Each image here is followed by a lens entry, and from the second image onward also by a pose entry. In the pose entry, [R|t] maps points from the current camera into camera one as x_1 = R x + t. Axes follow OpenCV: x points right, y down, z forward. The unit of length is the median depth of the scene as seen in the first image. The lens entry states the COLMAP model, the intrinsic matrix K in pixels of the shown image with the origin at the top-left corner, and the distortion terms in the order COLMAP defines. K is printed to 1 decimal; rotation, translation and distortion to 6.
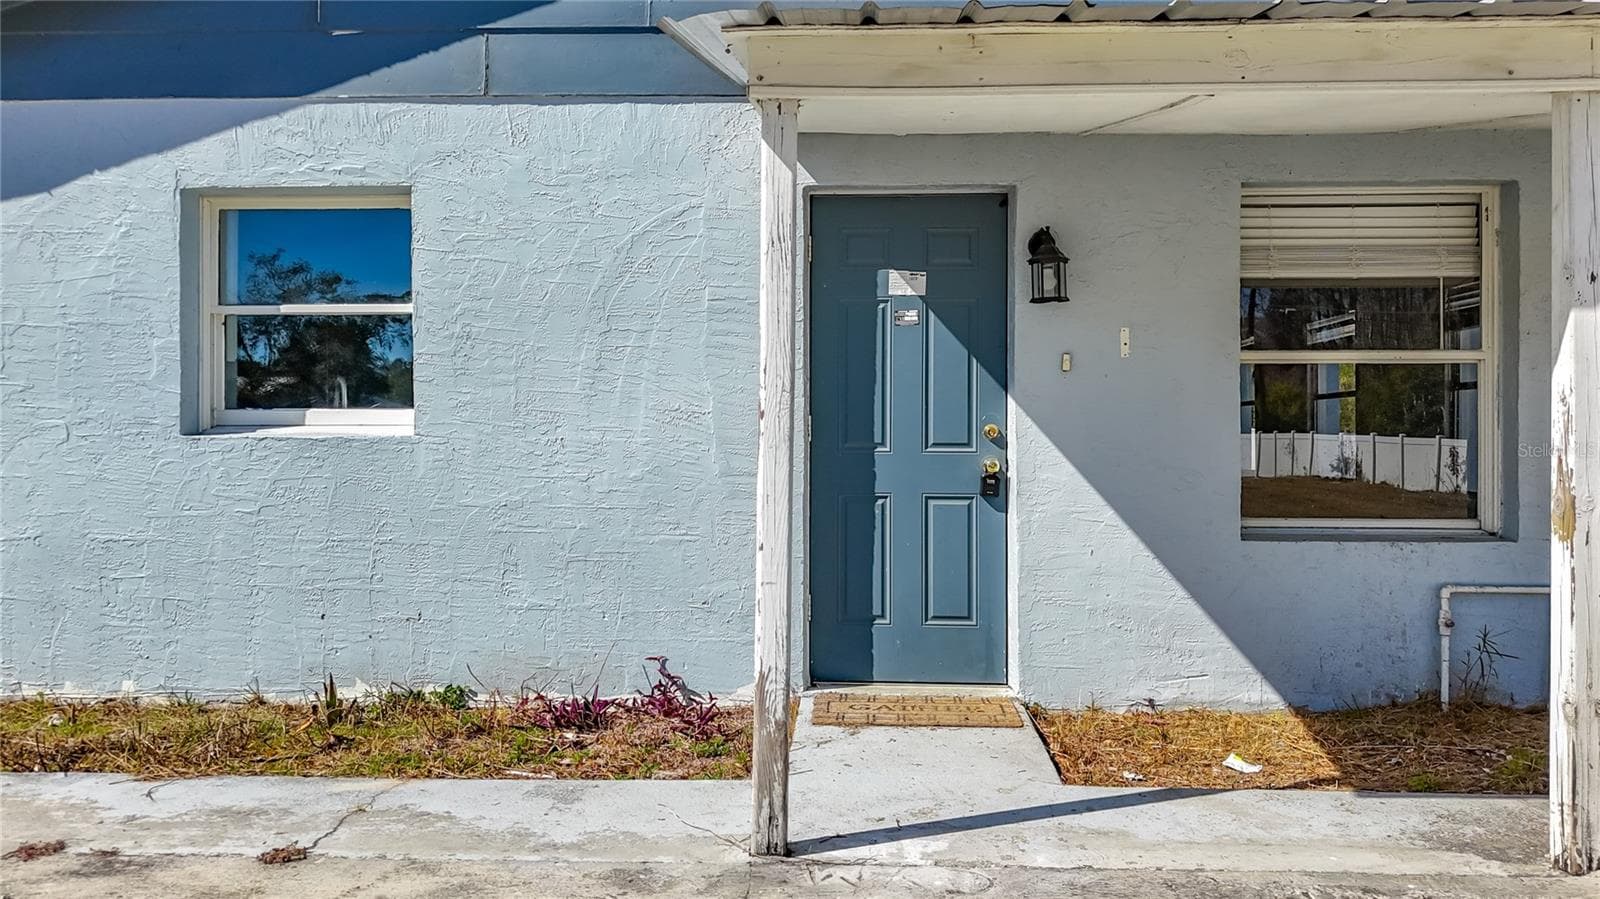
lens RADIAL K [[1223.3, 0, 810.2], [0, 1223.3, 446.8], [0, 0, 1]] dist [0.056110, -0.096748]
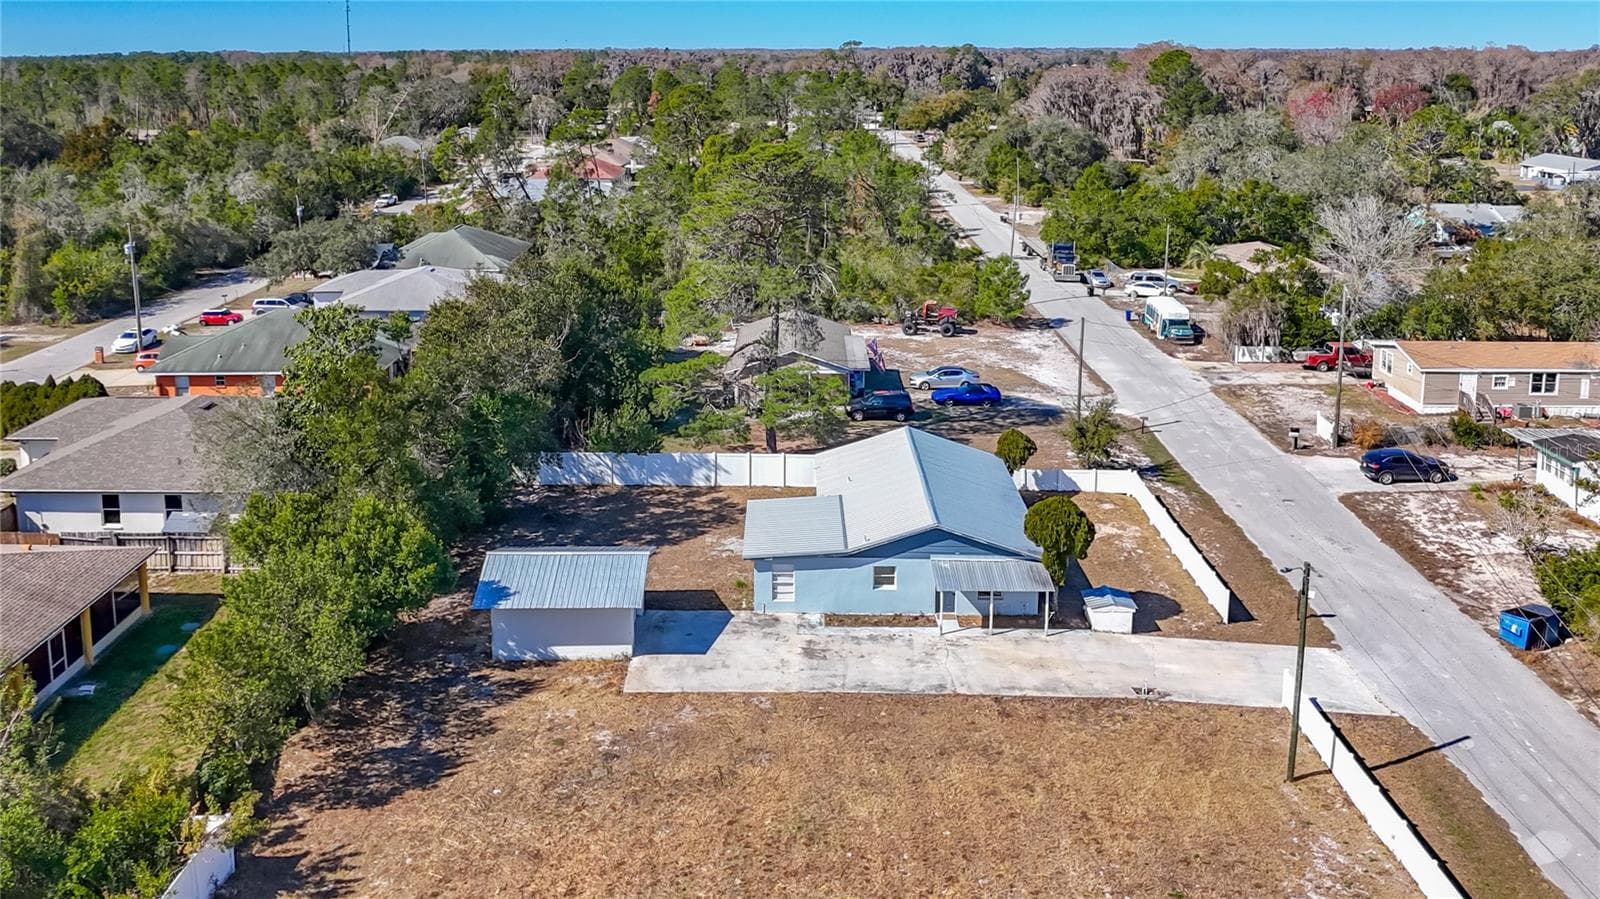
lens RADIAL K [[1255.0, 0, 766.8], [0, 1255.0, 275.1], [0, 0, 1]] dist [0.059532, -0.162722]
pose [[0.999313, -0.006376, 0.036521, -1.767276], [0.000178, 0.985913, 0.167257, -4.339500], [-0.037073, -0.167135, 0.985237, -8.820671]]
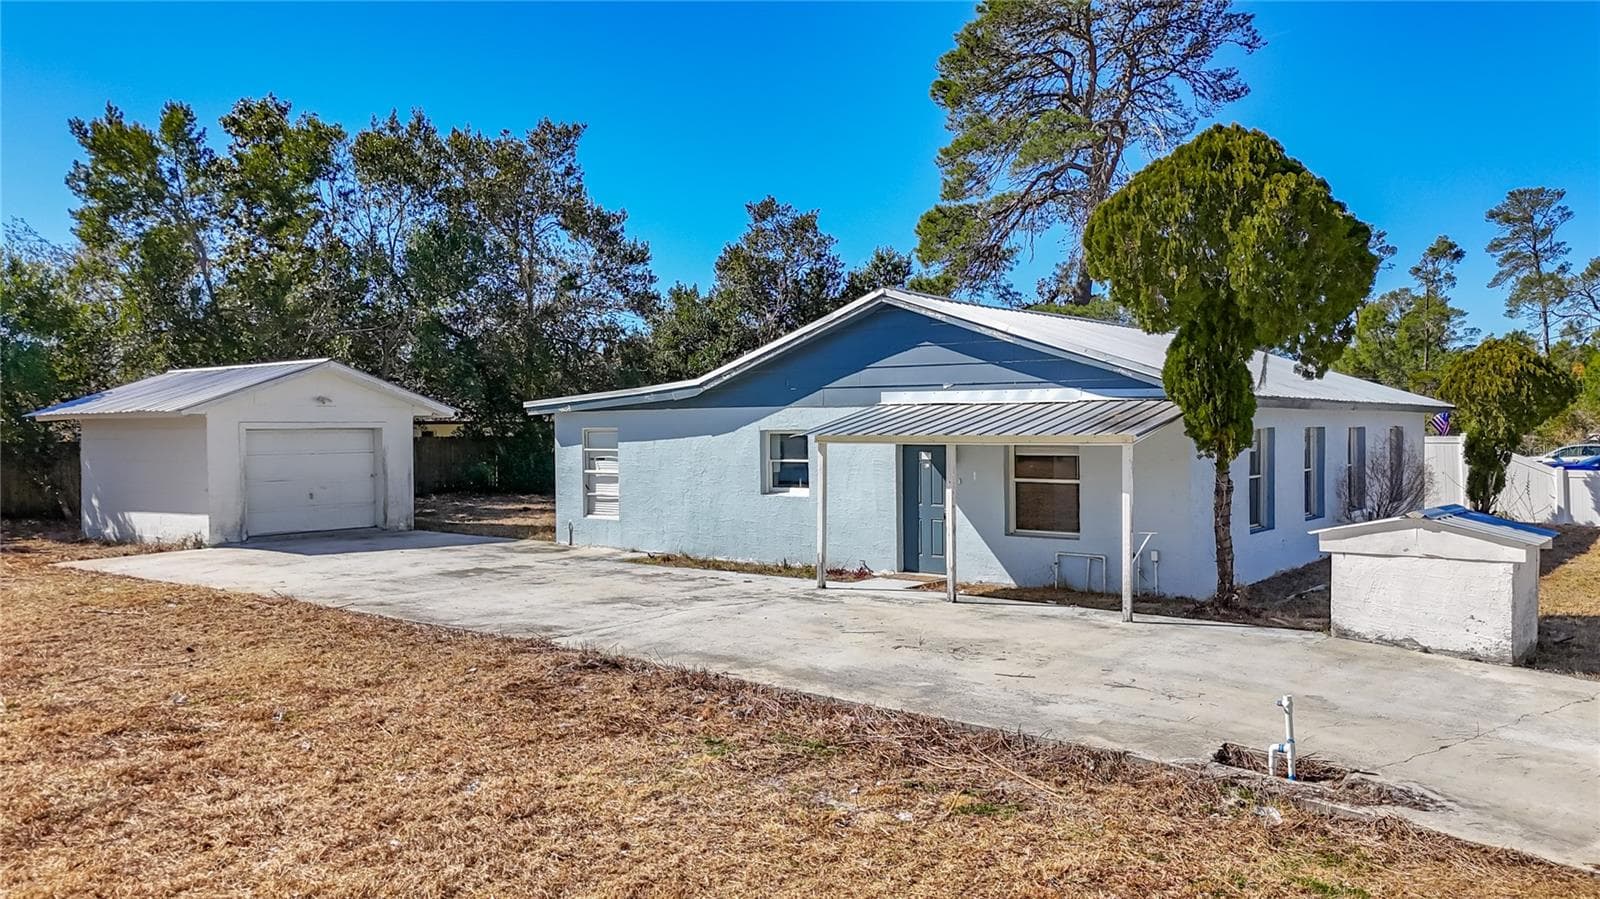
lens RADIAL K [[1163.5, 0, 800.0], [0, 1163.5, 449.5], [0, 0, 1]] dist [0.041057, -0.003259]
pose [[0.814340, 0.007248, -0.580342, 1.712576], [-0.001294, 0.999942, 0.010673, -0.189269], [0.580386, -0.007940, 0.814303, -1.887289]]
